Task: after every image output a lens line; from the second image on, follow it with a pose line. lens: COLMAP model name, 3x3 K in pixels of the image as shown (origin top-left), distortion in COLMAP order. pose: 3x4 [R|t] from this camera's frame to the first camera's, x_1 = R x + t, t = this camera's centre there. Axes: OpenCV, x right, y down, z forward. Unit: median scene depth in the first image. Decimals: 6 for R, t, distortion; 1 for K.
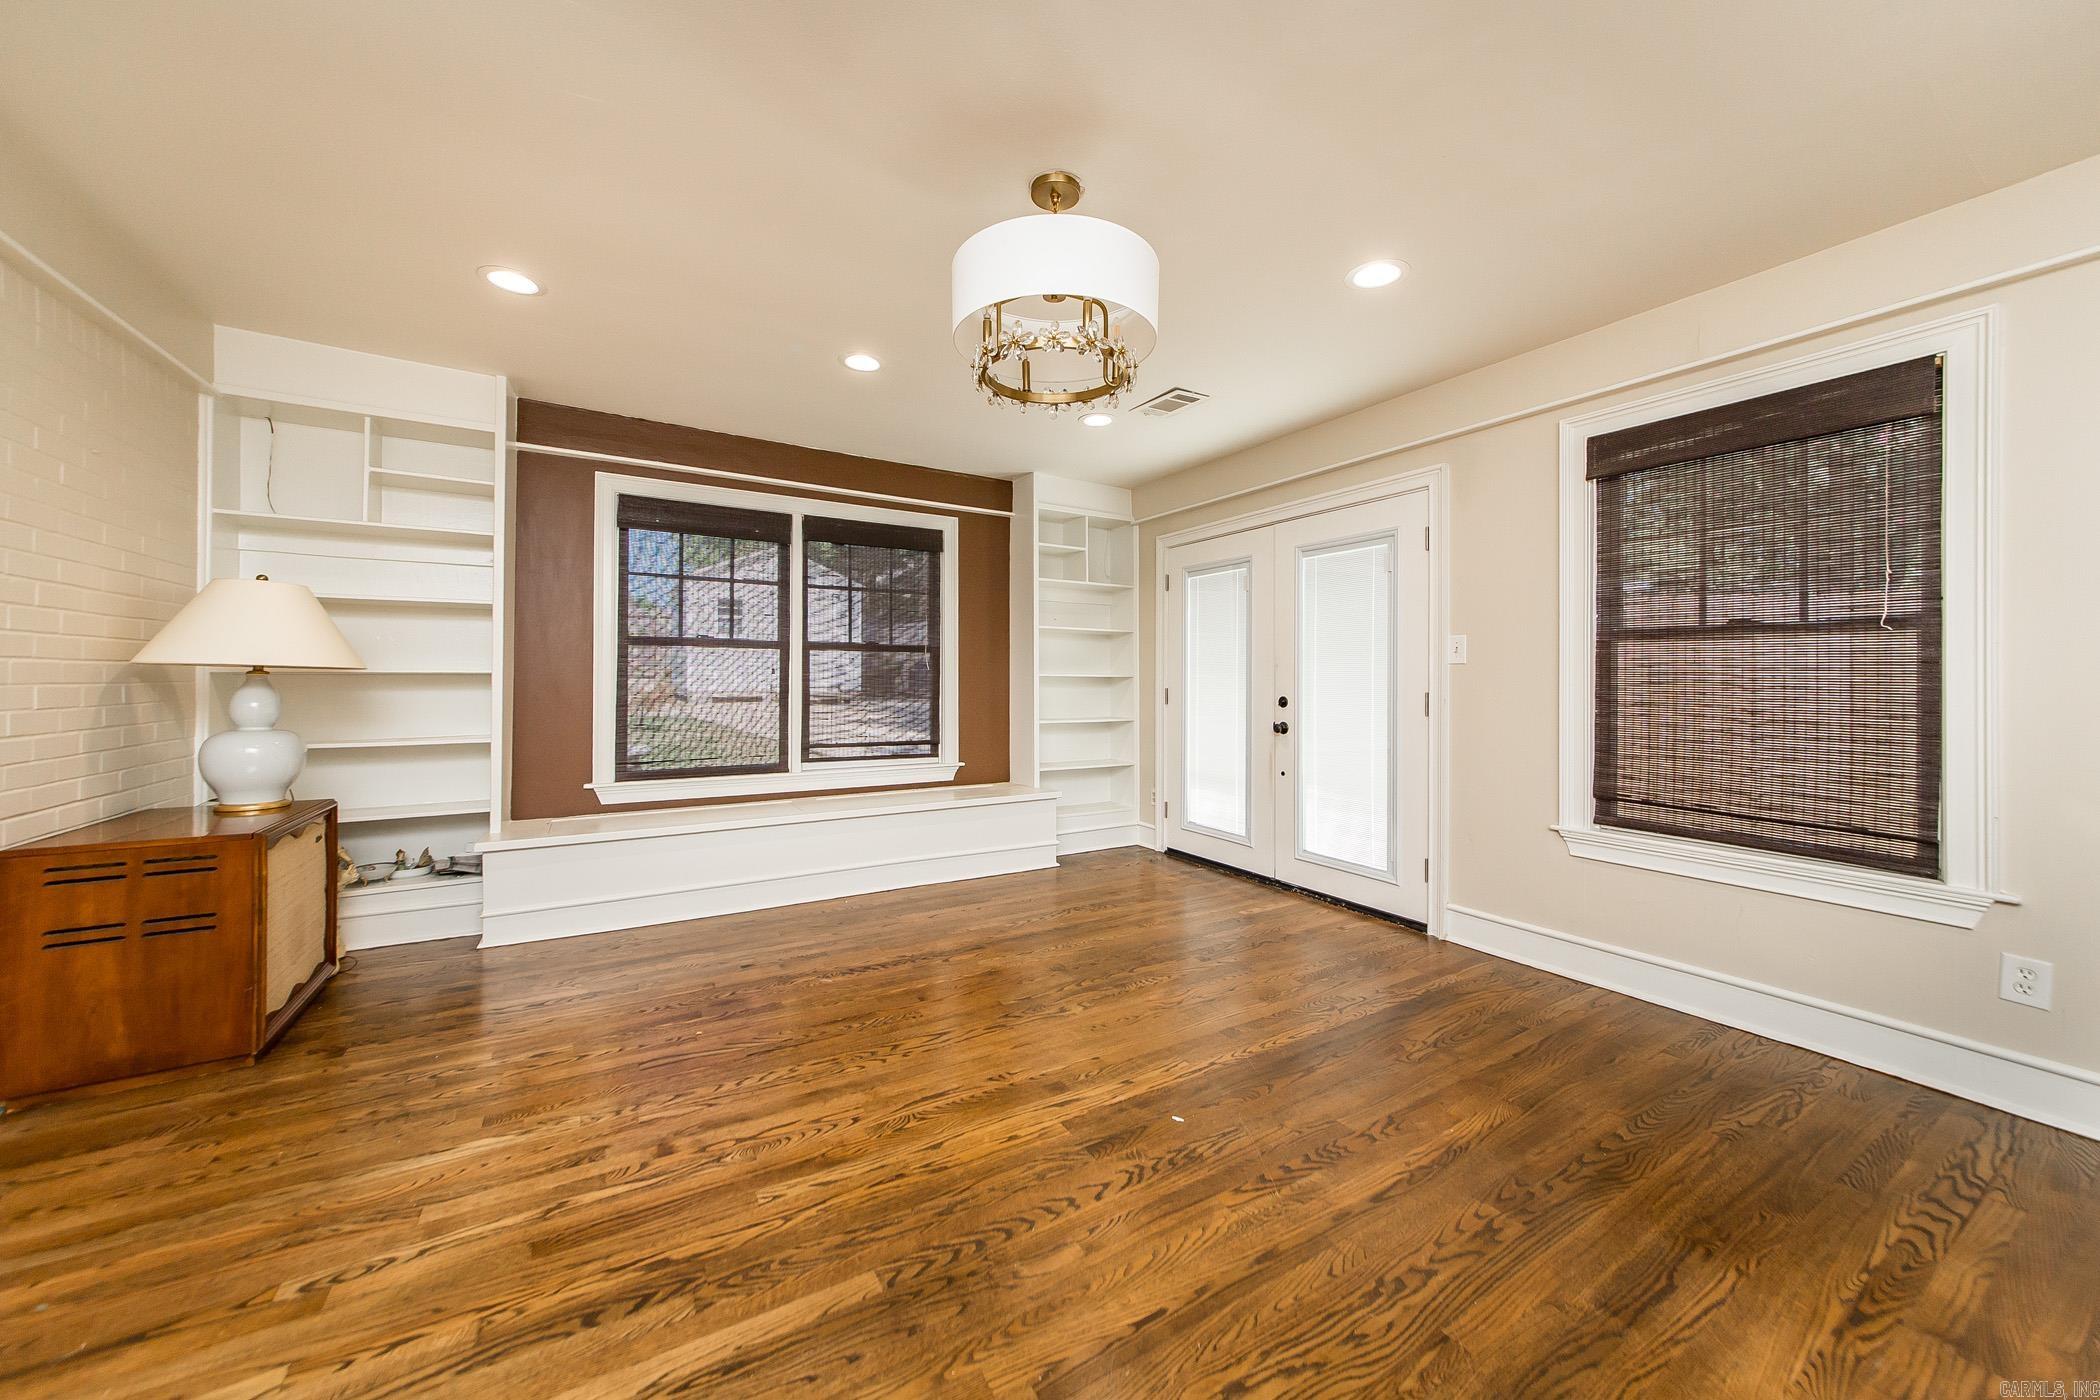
lens RADIAL K [[743.9, 0, 1042.7], [0, 743.9, 676.4], [0, 0, 1]] dist [-0.000228, -0.000079]
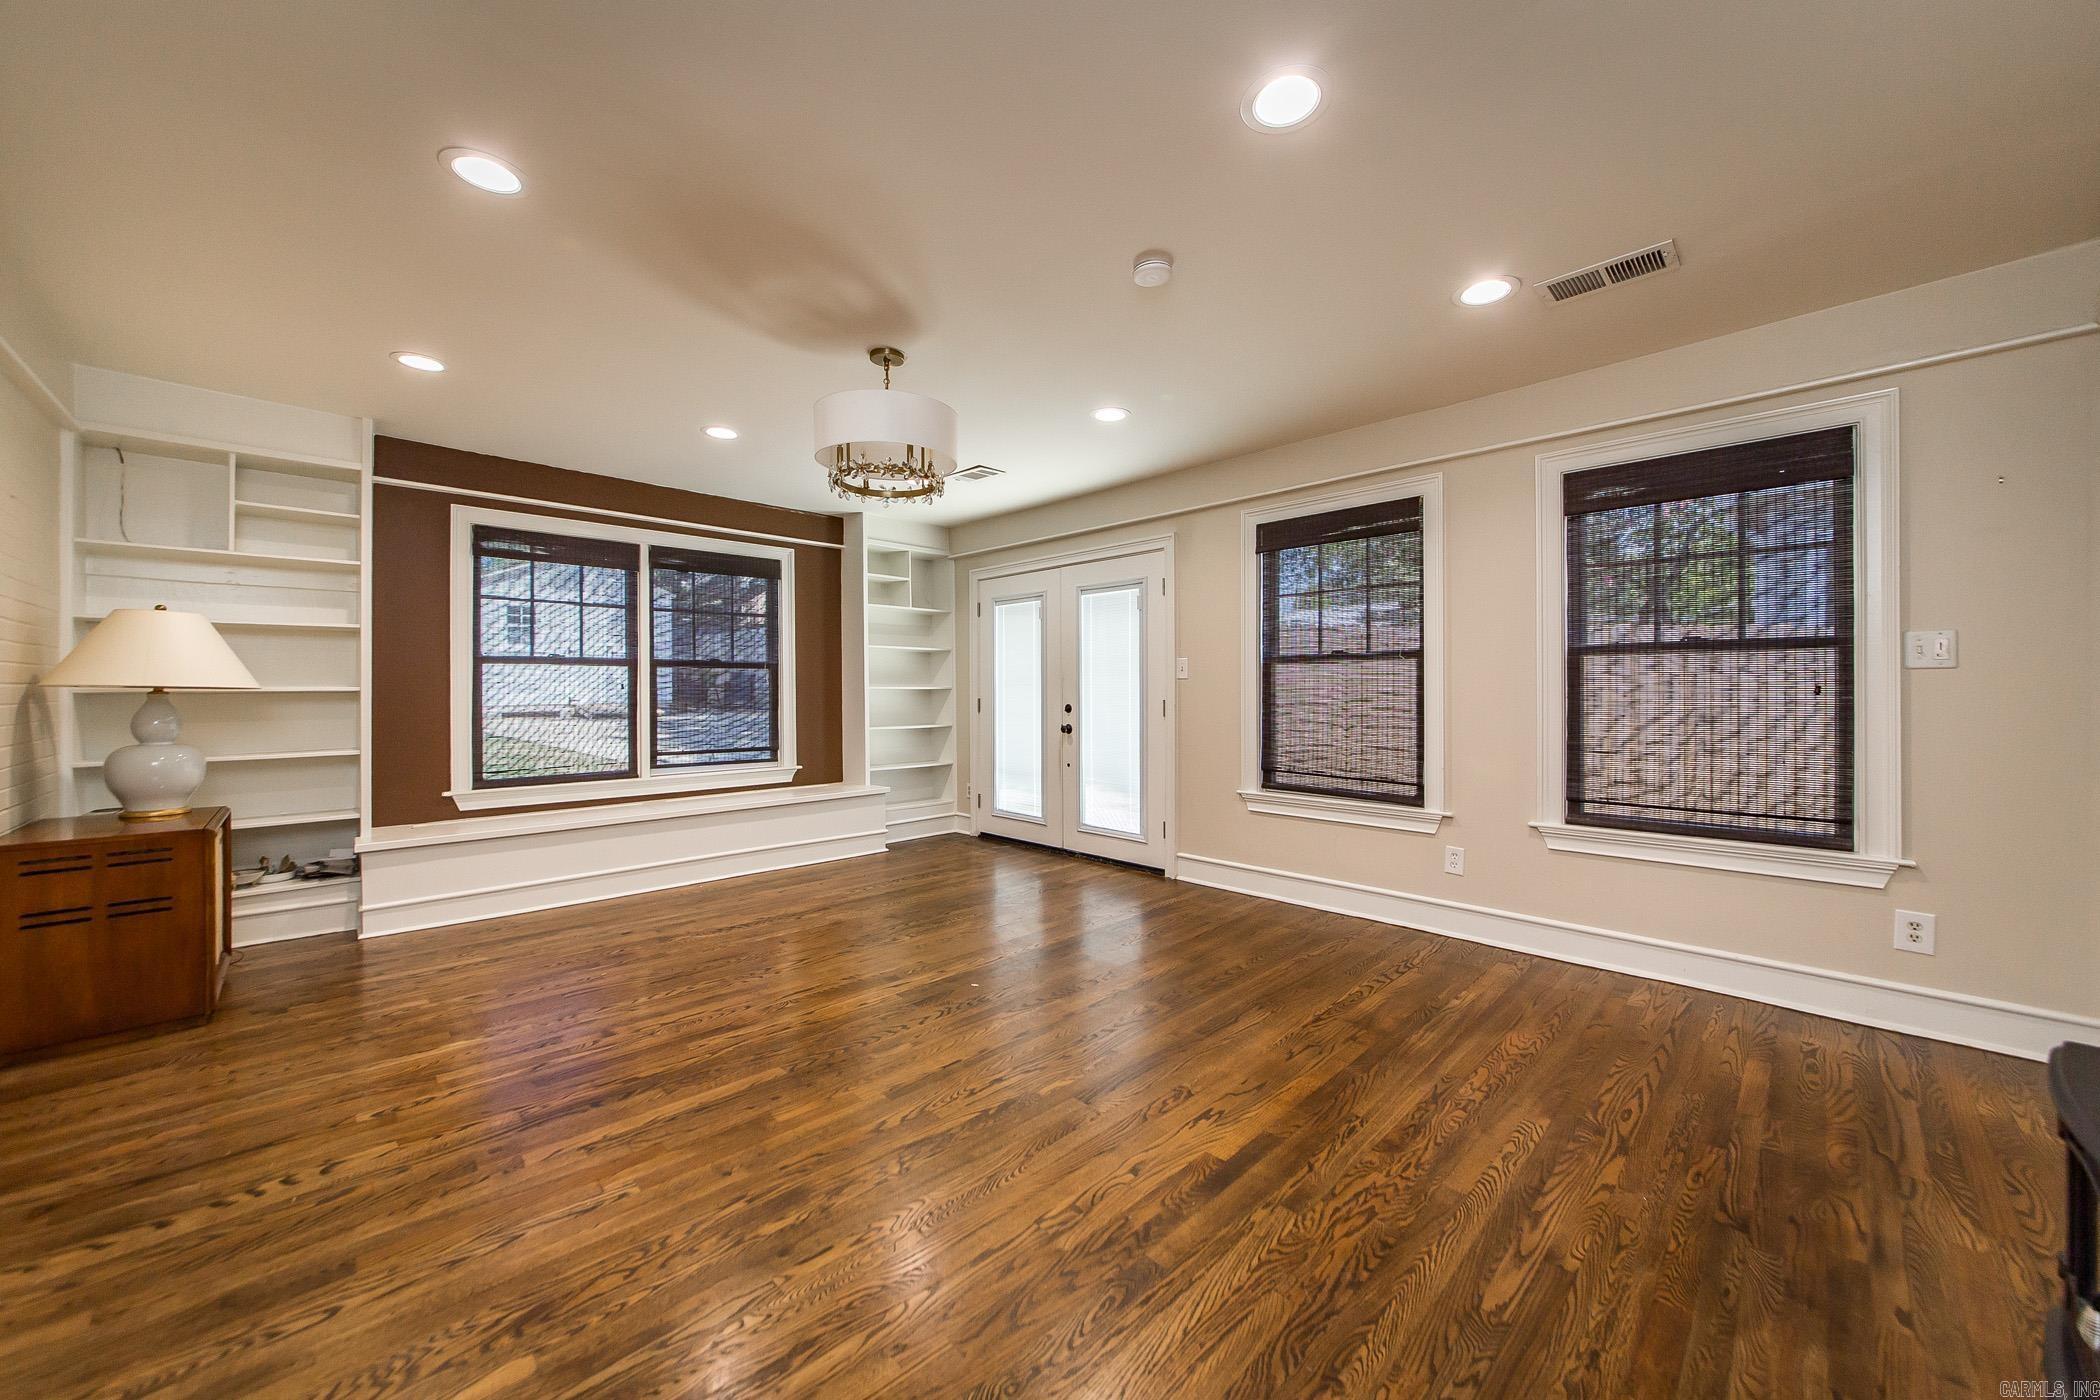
lens RADIAL K [[760.4, 0, 1042.8], [0, 760.4, 687.3], [0, 0, 1]] dist [-0.006007, -0.000112]
pose [[0.973084, -0.007086, 0.230341, -0.027958], [0.006644, 0.999974, 0.002693, -0.008857], [-0.230354, -0.001090, 0.973106, -0.430388]]
